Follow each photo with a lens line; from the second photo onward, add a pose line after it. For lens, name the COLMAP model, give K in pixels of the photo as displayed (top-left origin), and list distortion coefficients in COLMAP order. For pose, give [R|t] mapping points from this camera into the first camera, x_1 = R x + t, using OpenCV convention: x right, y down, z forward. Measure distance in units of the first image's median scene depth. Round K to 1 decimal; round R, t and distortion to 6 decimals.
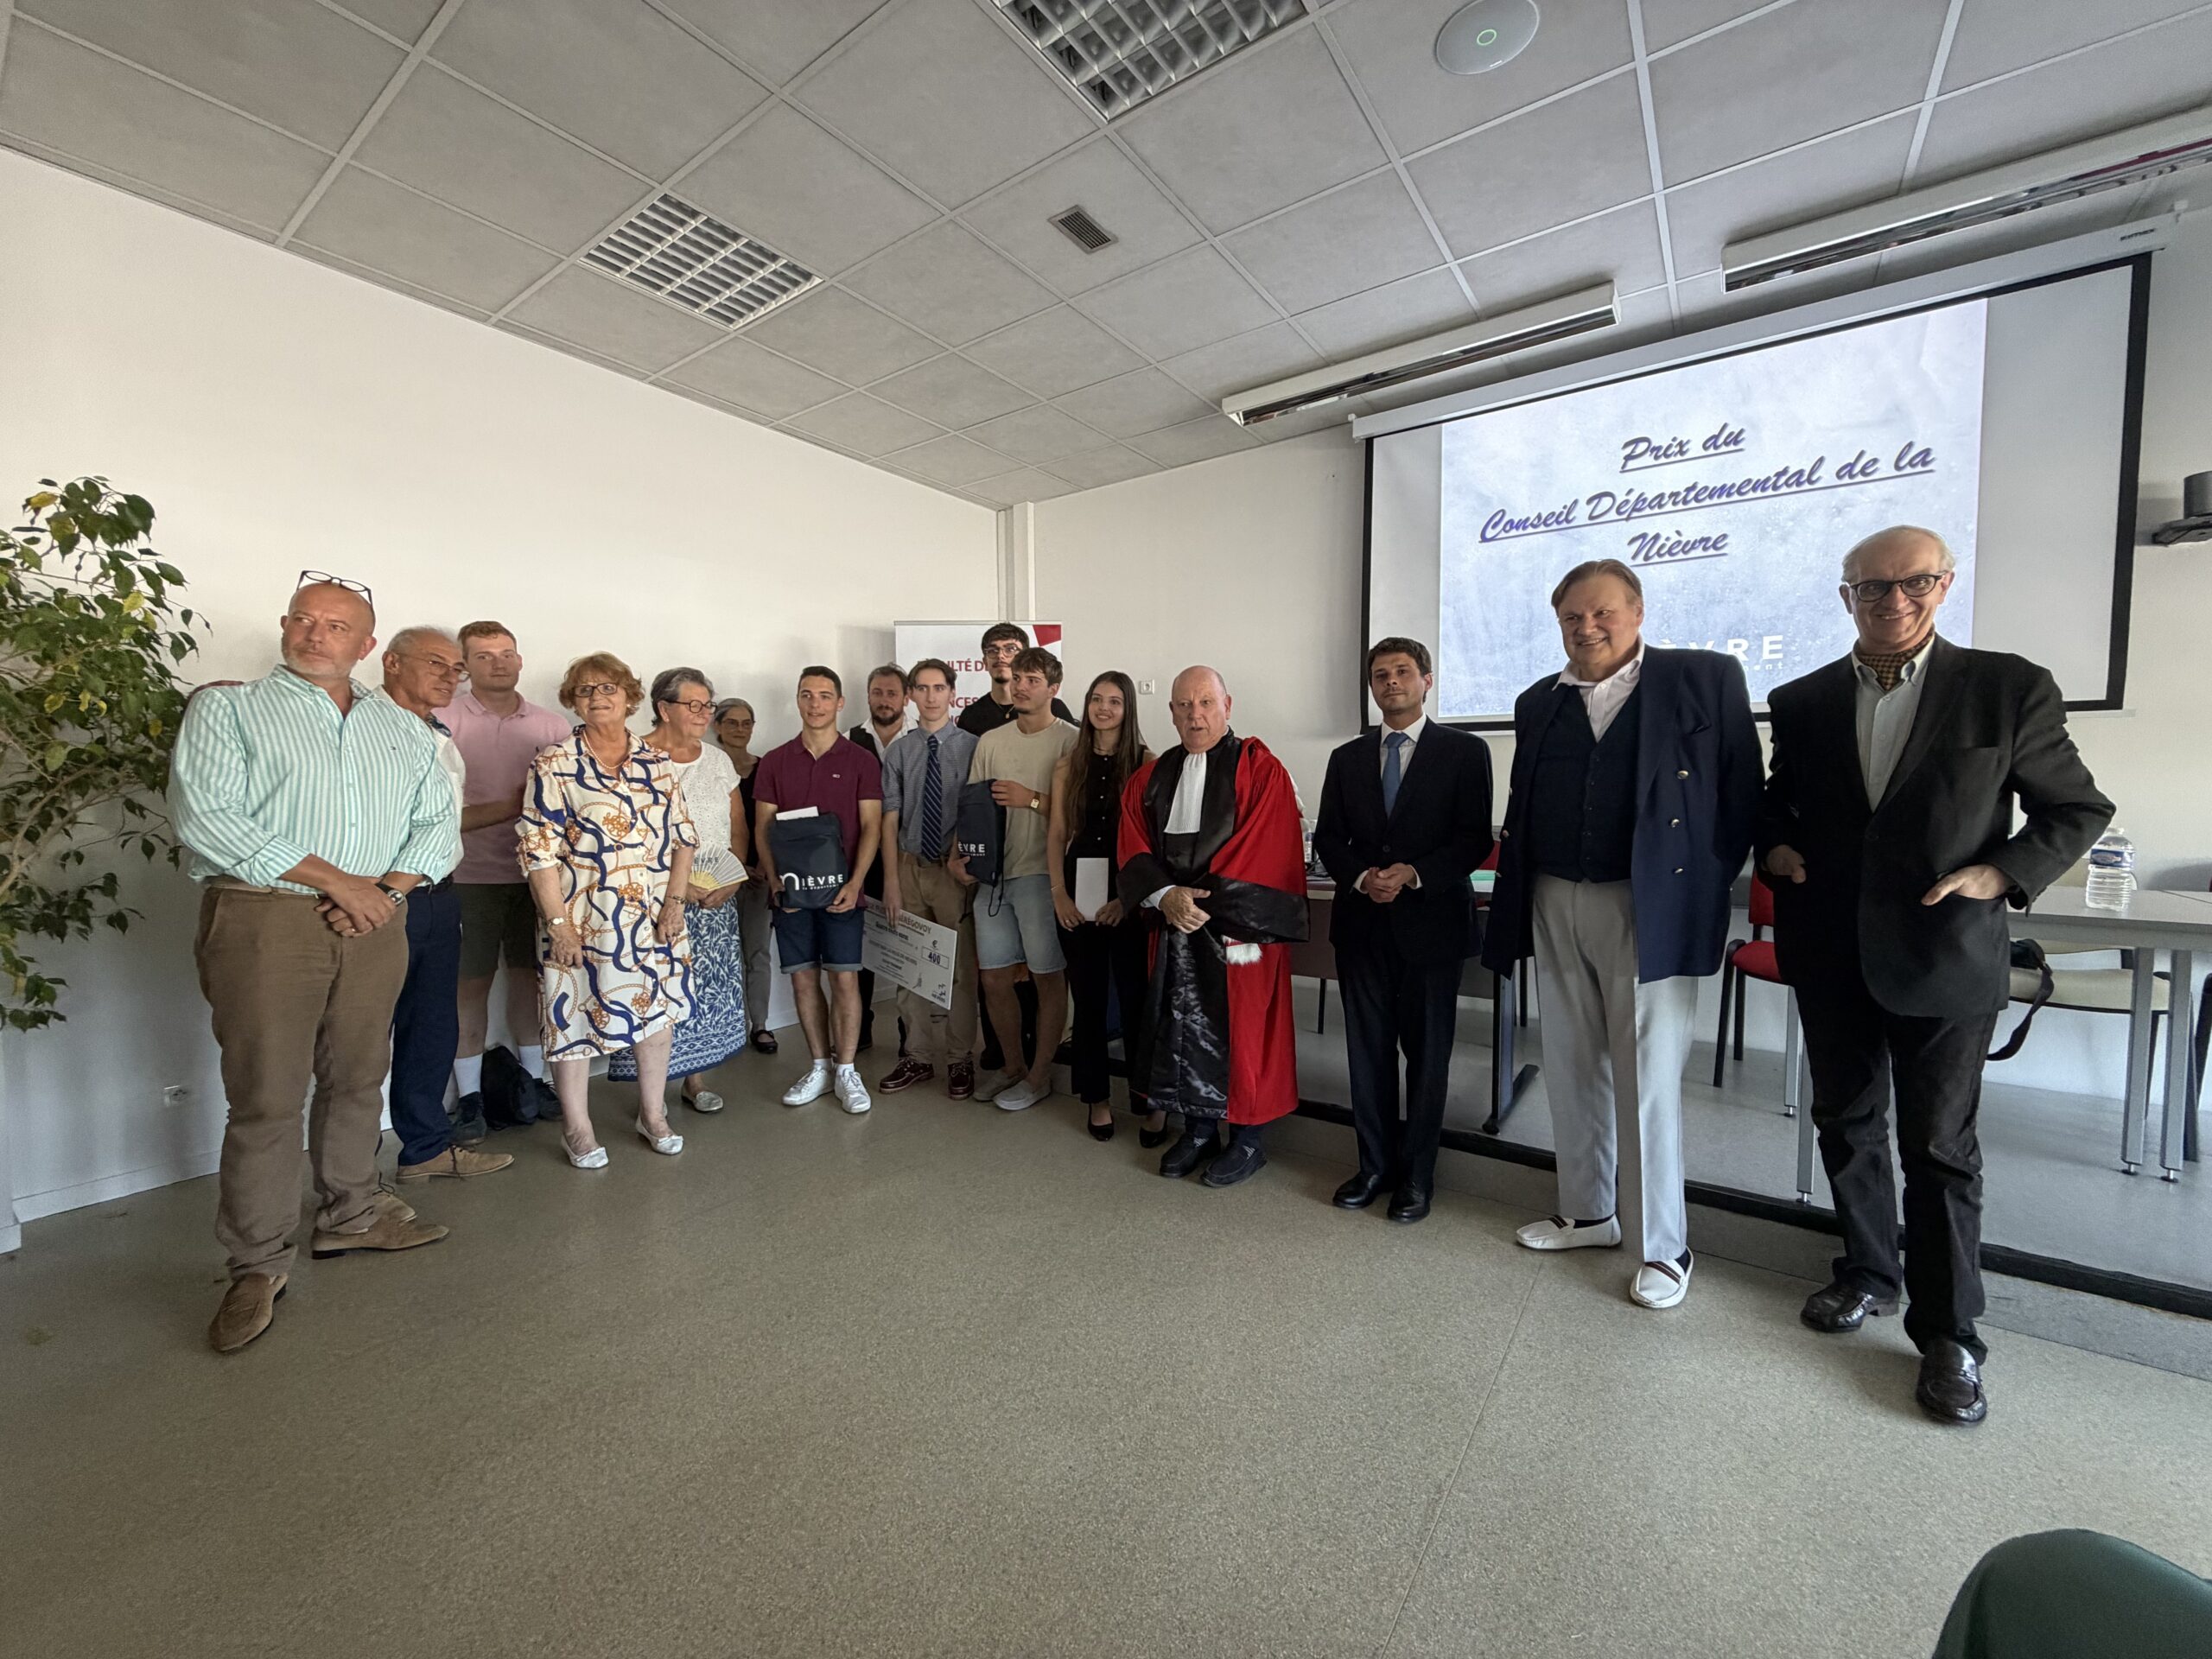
lens RADIAL K [[877.6, 0, 1100.4], [0, 877.6, 816.7], [0, 0, 1]] dist [0.001734, 0.000144]
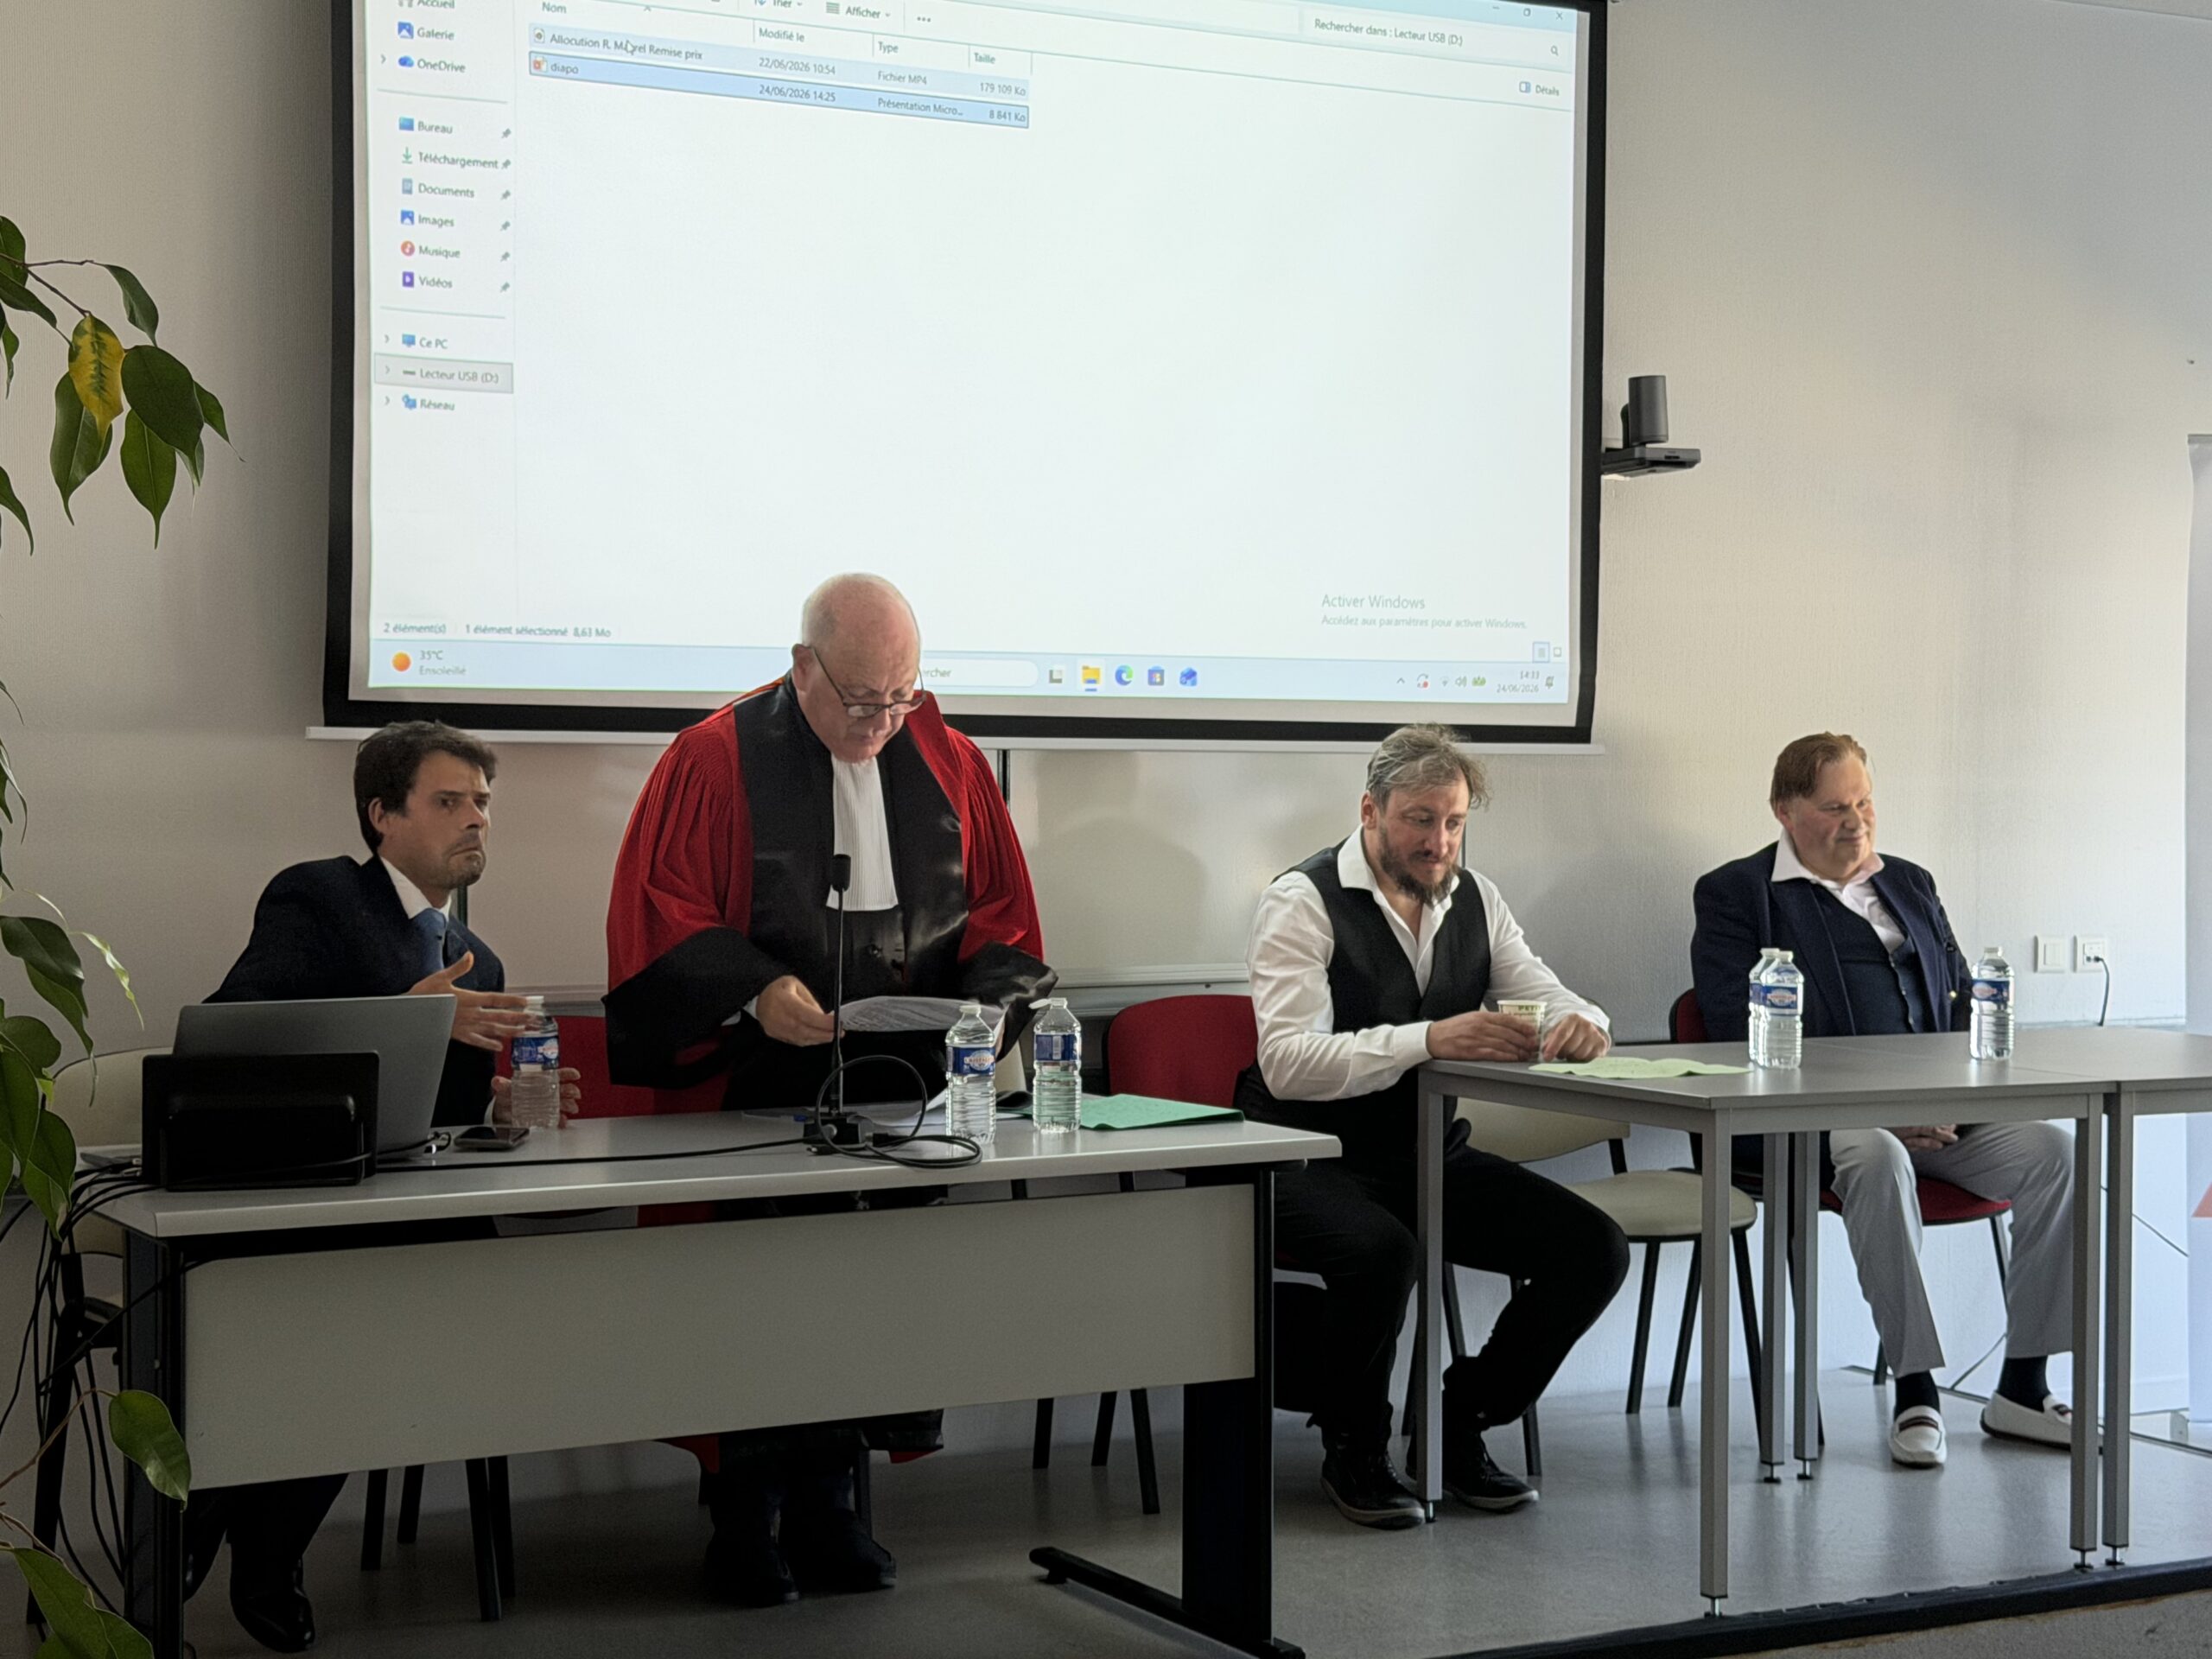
lens RADIAL K [[3522.5, 0, 1106.0], [0, 3522.5, 829.5], [0, 0, 1]] dist [0.256911, -0.662641]
pose [[0.414316, -0.011617, 0.910059, -1.138475], [0.042052, 0.999095, -0.006392, -0.058133], [-0.909161, 0.040918, 0.414430, 0.287216]]
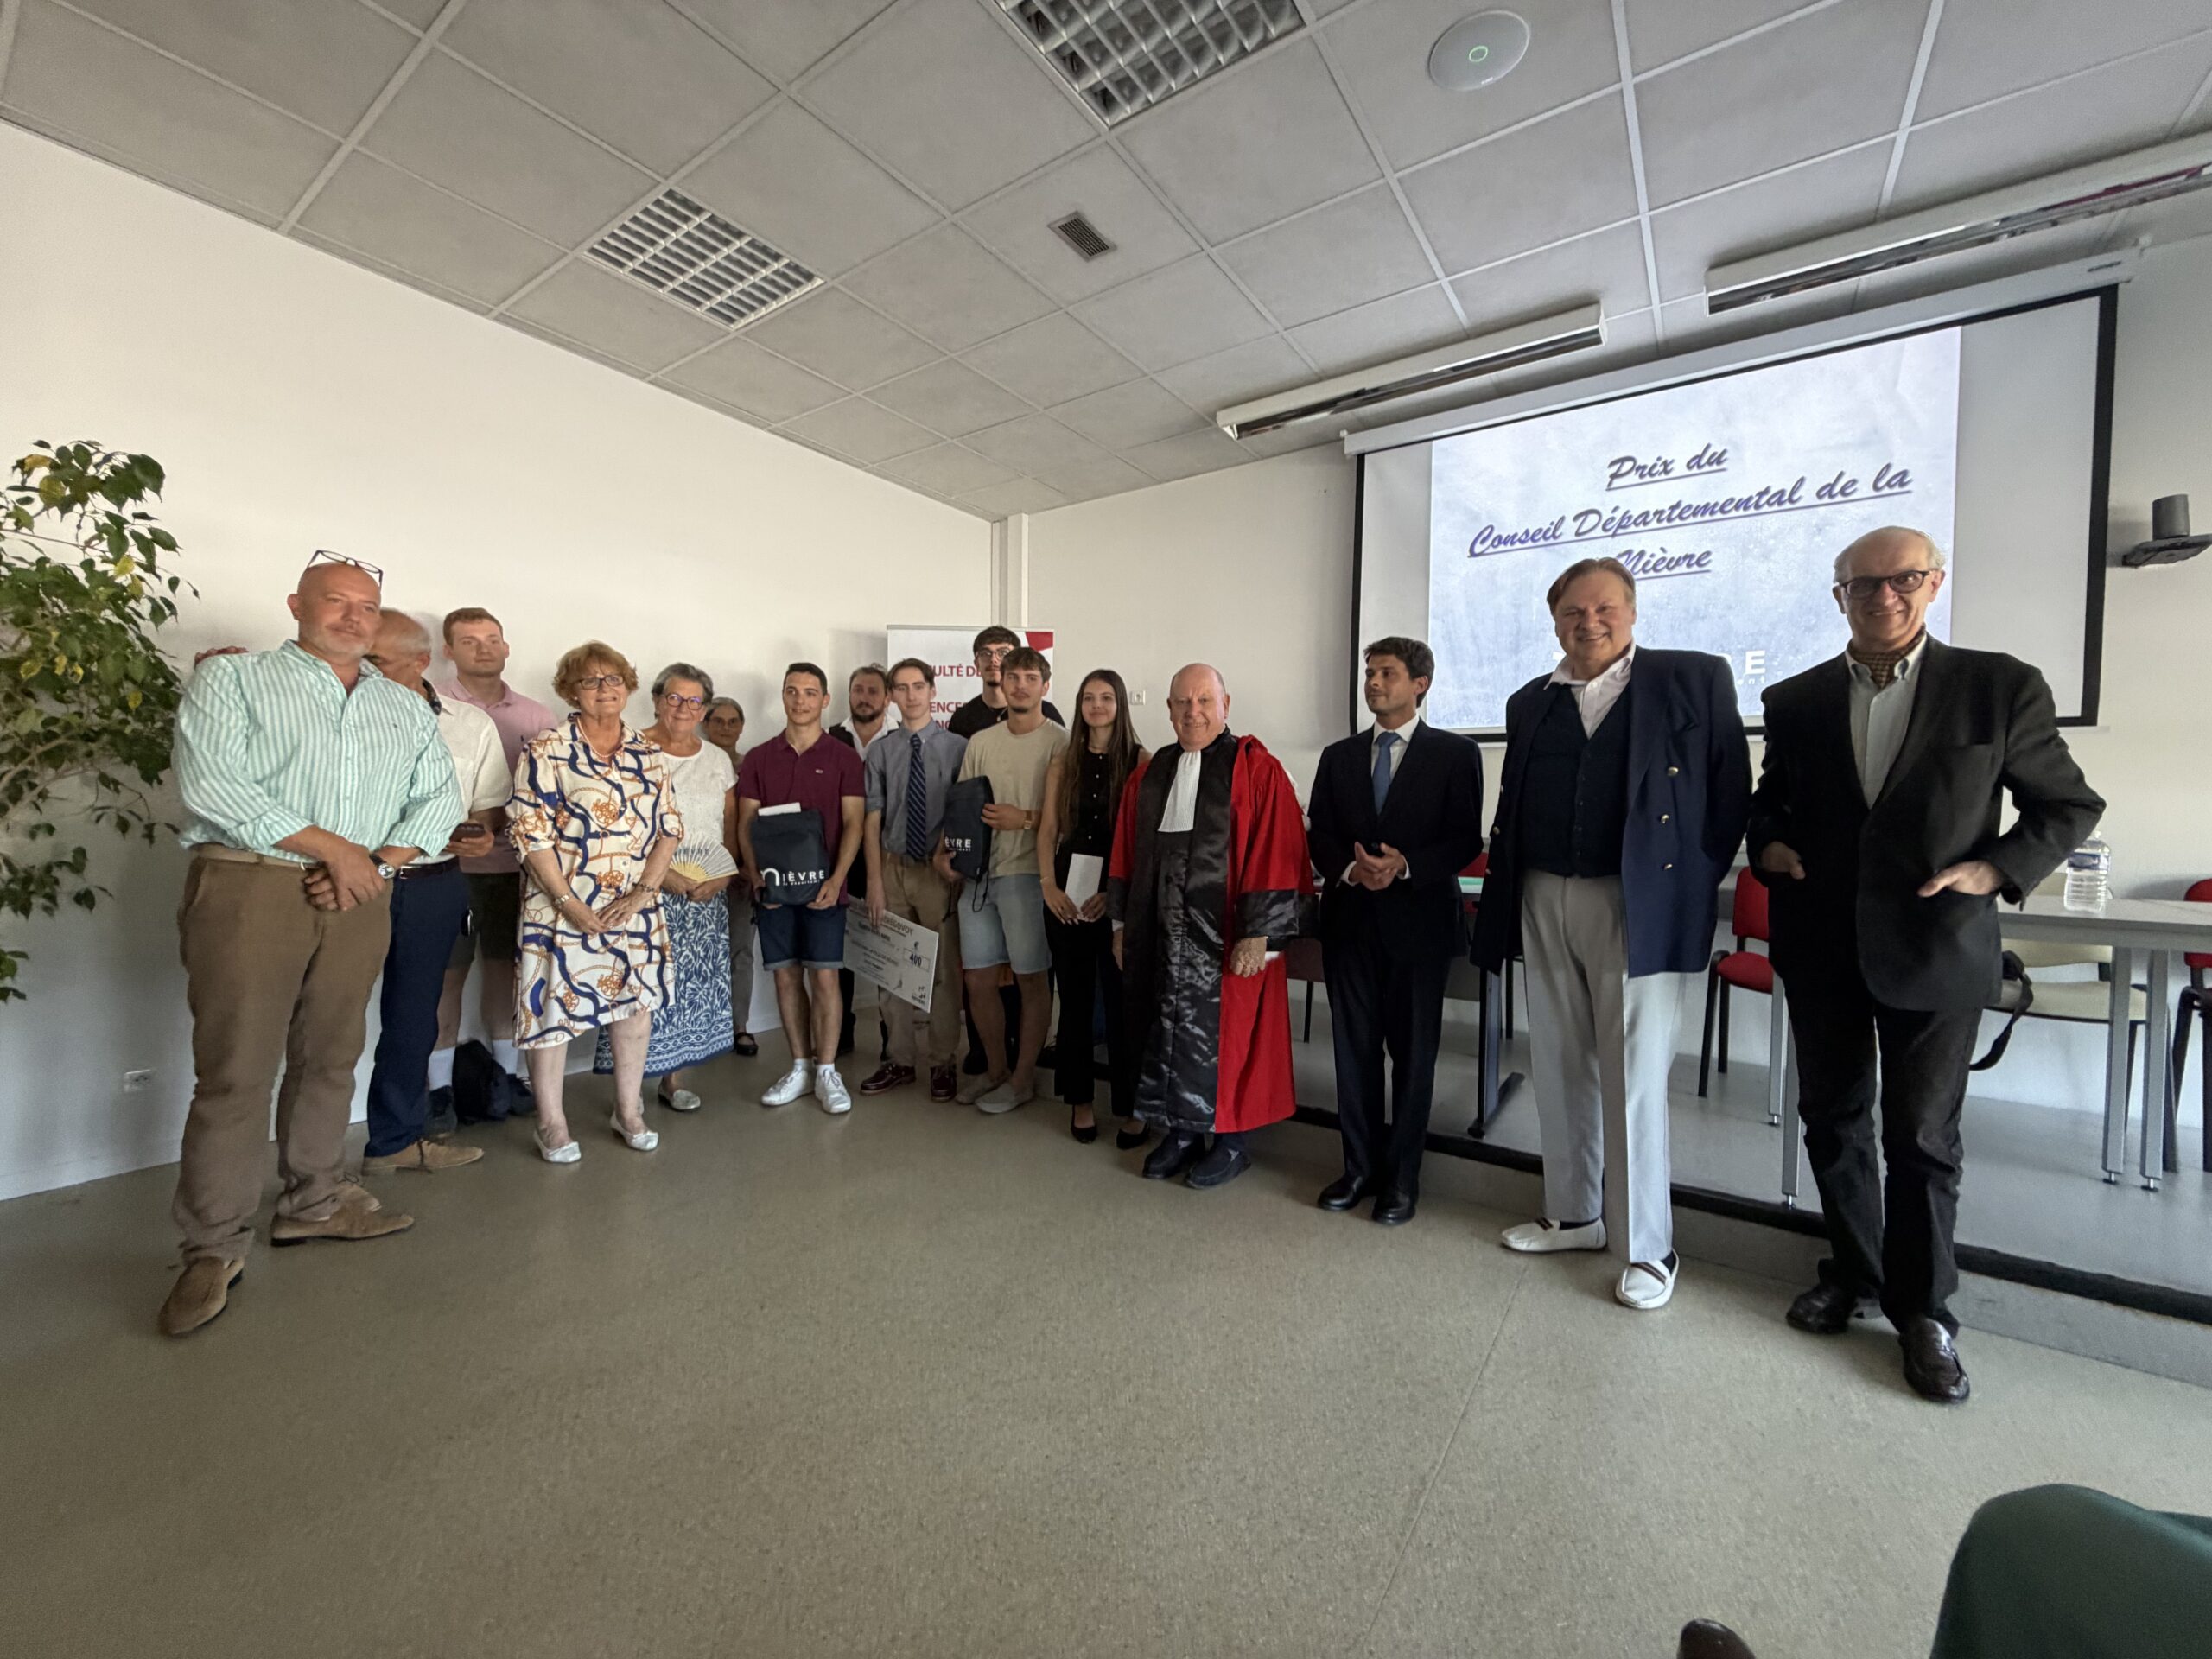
lens RADIAL K [[877.6, 0, 1100.4], [0, 877.6, 816.7], [0, 0, 1]] dist [0.001734, 0.000144]
pose [[0.999756, 0.018041, 0.012769, -0.000055], [-0.017672, 0.999441, -0.028382, 0.030942], [-0.013274, 0.028150, 0.999516, 0.002049]]
